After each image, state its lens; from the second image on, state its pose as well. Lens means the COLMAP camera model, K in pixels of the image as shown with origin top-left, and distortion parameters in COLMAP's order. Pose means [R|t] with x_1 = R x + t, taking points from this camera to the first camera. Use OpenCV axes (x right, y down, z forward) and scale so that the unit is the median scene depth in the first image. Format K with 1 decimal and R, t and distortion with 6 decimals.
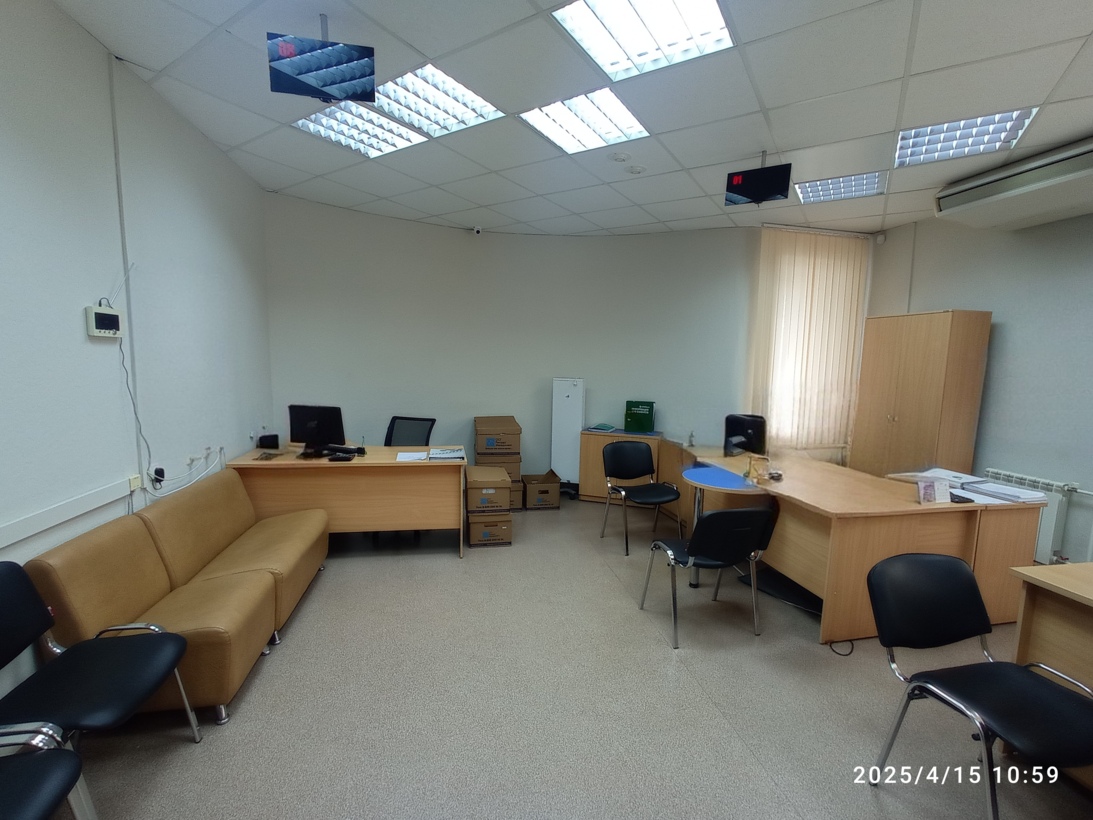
lens RADIAL K [[494.0, 0, 543.0], [0, 494.0, 414.5], [0, 0, 1]] dist [-0.057516, 0.029064]
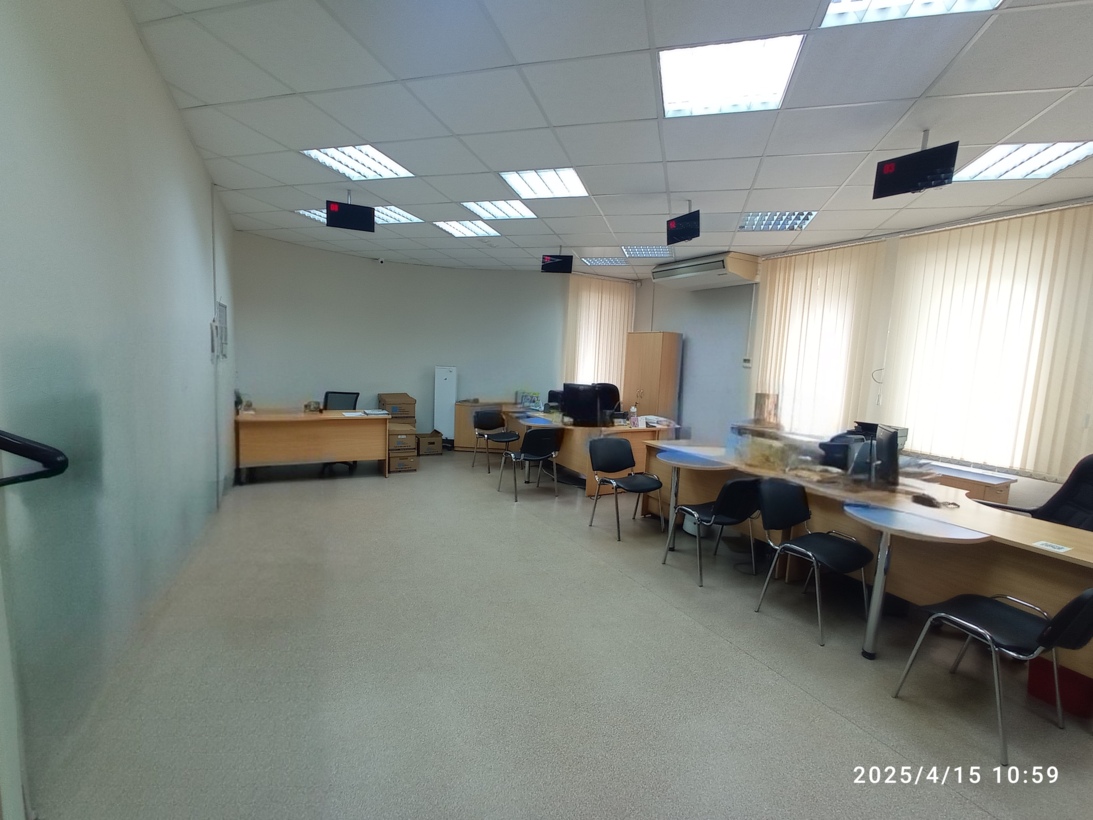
lens RADIAL K [[494.0, 0, 543.0], [0, 494.0, 414.5], [0, 0, 1]] dist [-0.057516, 0.029064]
pose [[0.955960, -0.013148, 0.293204, -0.129522], [0.009148, 0.999845, 0.015010, 0.060494], [-0.293356, -0.011667, 0.955932, -0.593380]]
